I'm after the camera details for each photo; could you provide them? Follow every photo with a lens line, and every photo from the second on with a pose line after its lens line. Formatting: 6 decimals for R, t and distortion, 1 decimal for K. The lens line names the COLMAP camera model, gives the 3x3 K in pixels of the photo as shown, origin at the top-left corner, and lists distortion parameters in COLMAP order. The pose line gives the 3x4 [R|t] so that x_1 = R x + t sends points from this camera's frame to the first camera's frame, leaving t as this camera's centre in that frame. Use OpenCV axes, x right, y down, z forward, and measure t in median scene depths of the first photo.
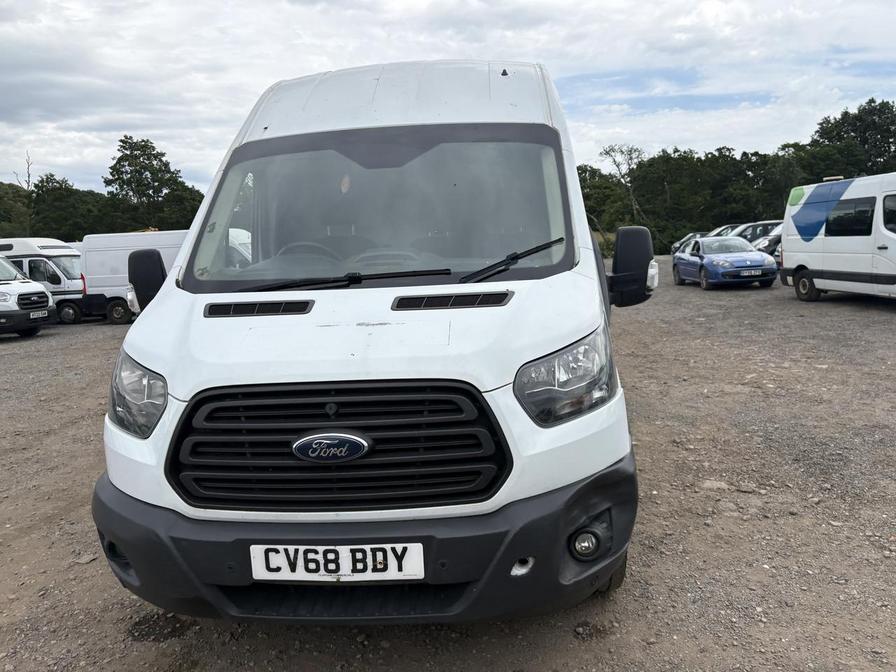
lens RADIAL K [[666.4, 0, 445.3], [0, 666.4, 335.4], [0, 0, 1]] dist [0.022109, -0.018094]
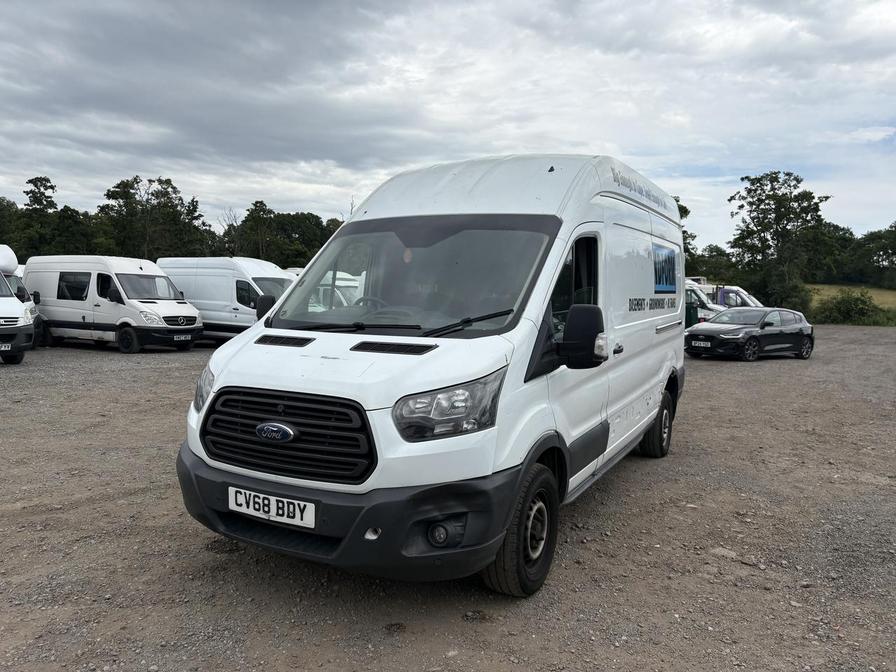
lens RADIAL K [[666.4, 0, 452.1], [0, 666.4, 337.2], [0, 0, 1]] dist [0.022109, -0.018094]
pose [[0.917243, 0.091549, -0.387664, 0.787059], [-0.115271, 0.992594, -0.038333, -0.041373], [0.381284, 0.079847, 0.921003, -0.299121]]
